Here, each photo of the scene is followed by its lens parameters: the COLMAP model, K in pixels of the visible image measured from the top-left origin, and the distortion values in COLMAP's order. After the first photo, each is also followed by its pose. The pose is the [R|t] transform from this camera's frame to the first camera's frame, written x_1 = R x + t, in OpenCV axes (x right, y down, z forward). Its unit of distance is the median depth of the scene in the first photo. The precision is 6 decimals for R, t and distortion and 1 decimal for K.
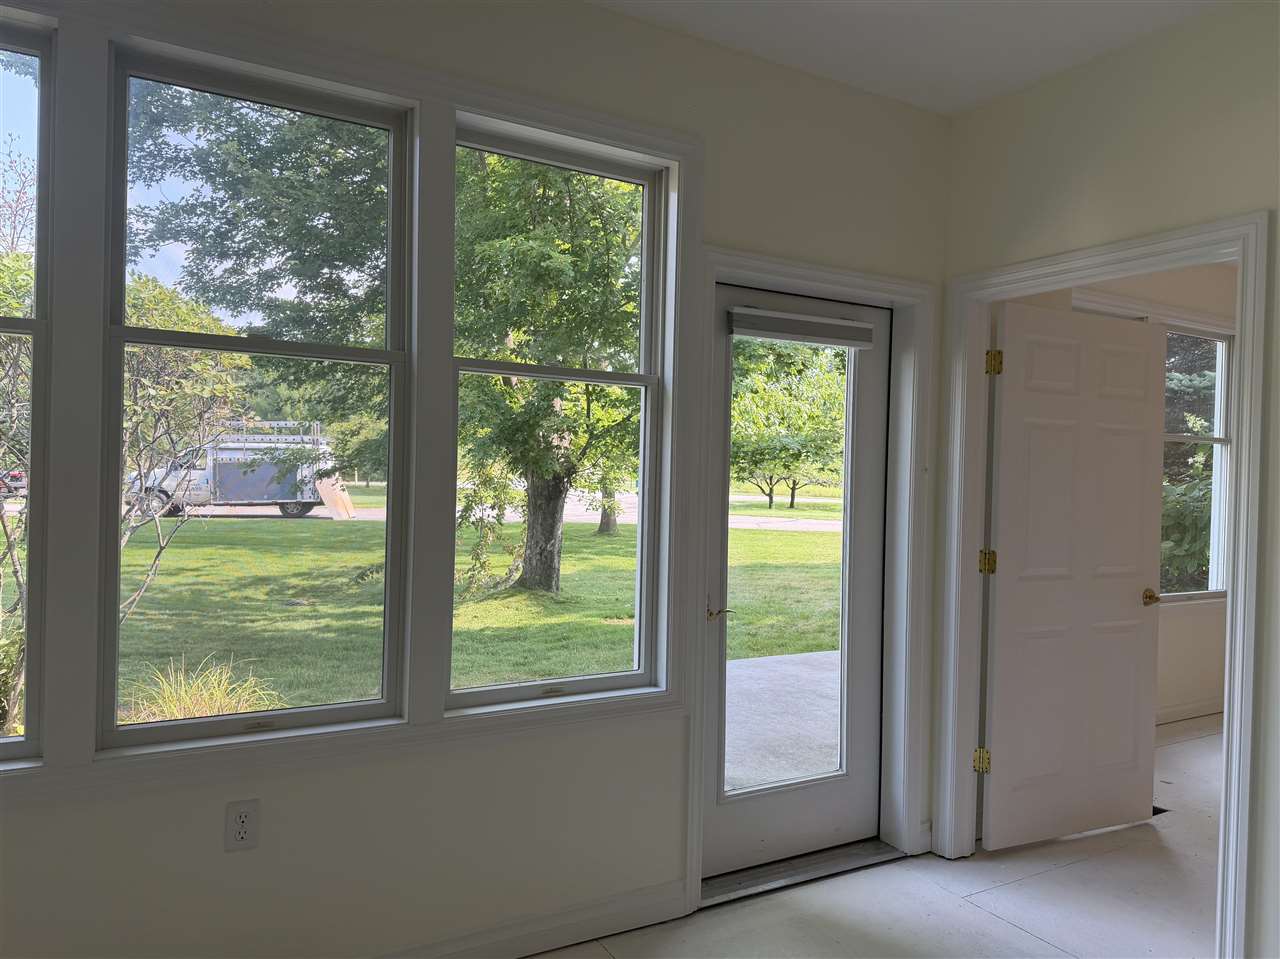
lens RADIAL K [[886.3, 0, 638.9], [0, 886.3, 483.4], [0, 0, 1]] dist [0.170644, -0.332977]
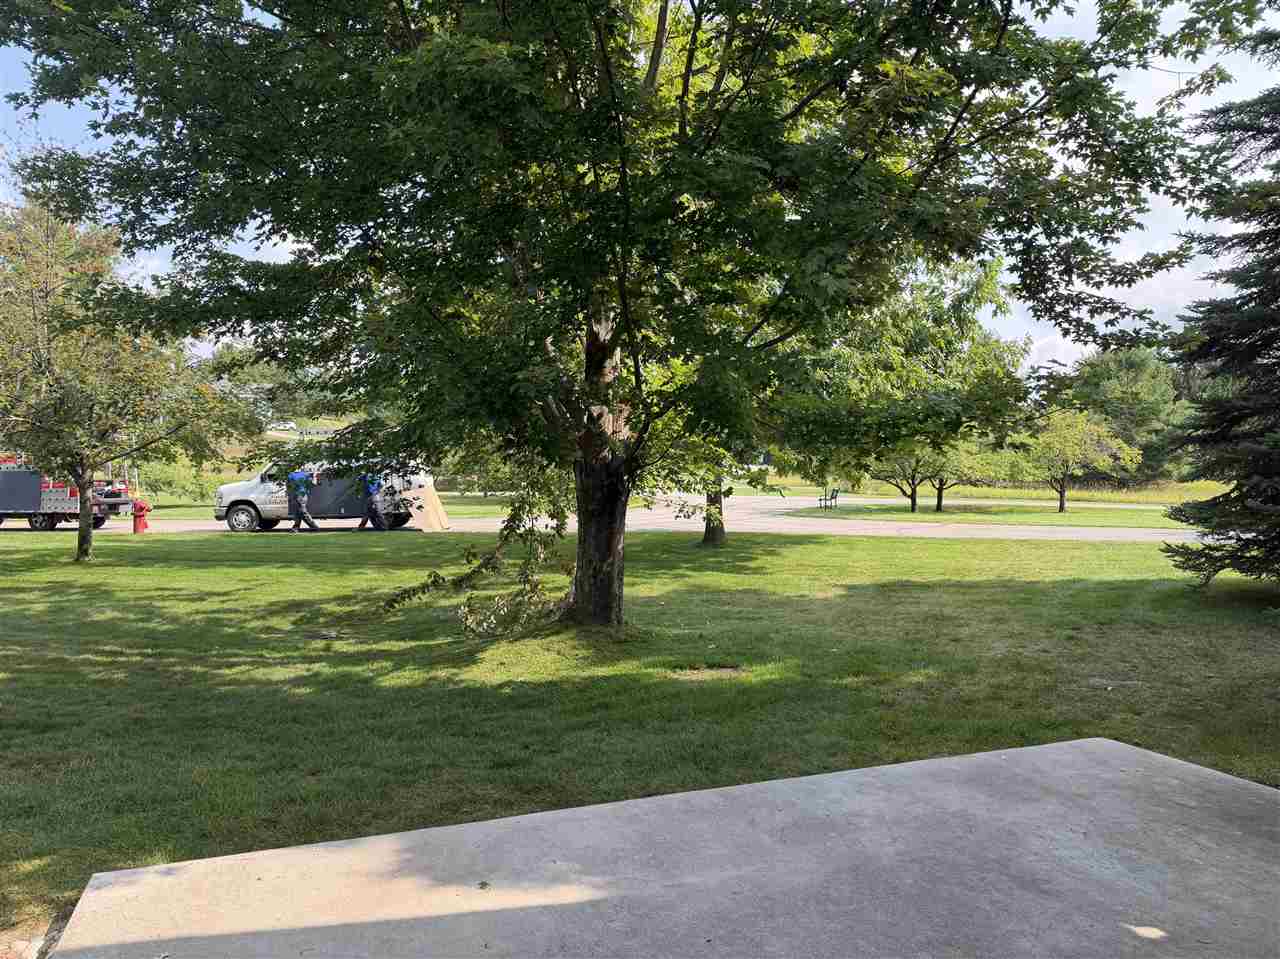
lens RADIAL K [[886.3, 0, 638.9], [0, 886.3, 483.4], [0, 0, 1]] dist [0.170644, -0.332977]
pose [[0.988572, -0.022272, -0.149098, 0.033351], [0.021086, 0.999732, -0.009531, 0.007031], [0.149270, 0.006278, 0.988776, 0.215916]]
